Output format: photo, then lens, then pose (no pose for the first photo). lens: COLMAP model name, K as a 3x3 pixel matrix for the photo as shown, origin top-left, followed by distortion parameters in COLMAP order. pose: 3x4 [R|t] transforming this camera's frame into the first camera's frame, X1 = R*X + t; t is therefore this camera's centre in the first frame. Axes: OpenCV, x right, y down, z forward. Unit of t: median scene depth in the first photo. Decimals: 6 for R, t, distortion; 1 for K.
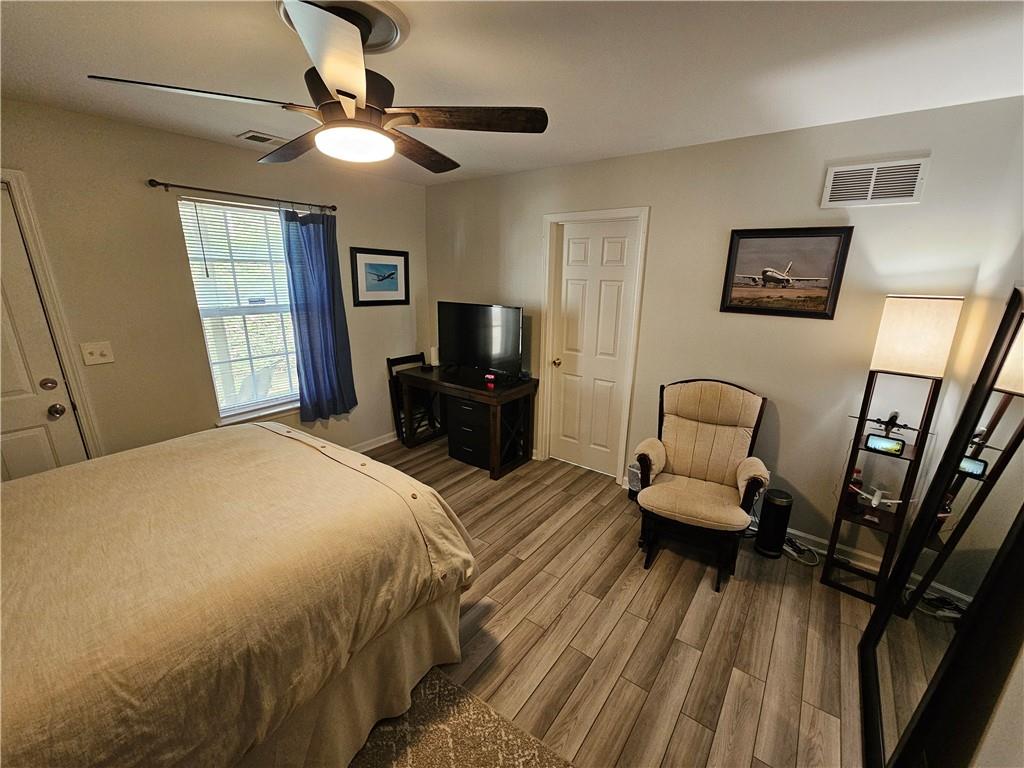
lens RADIAL K [[418.4, 0, 516.7], [0, 418.4, 387.9], [0, 0, 1]] dist [-0.001679, 0.000126]
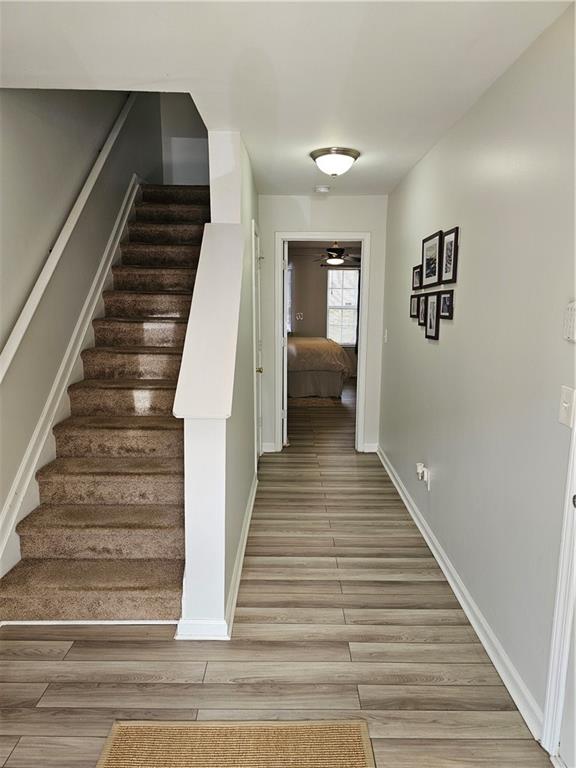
lens RADIAL K [[511.6, 0, 288.0], [0, 511.6, 384.0], [0, 0, 1]] dist [0.080900, 0.000088]
pose [[0.597221, 0.110003, -0.794497, 1.721305], [-0.209426, 0.977575, -0.022074, 0.419791], [0.774253, 0.179572, 0.606866, -1.113938]]
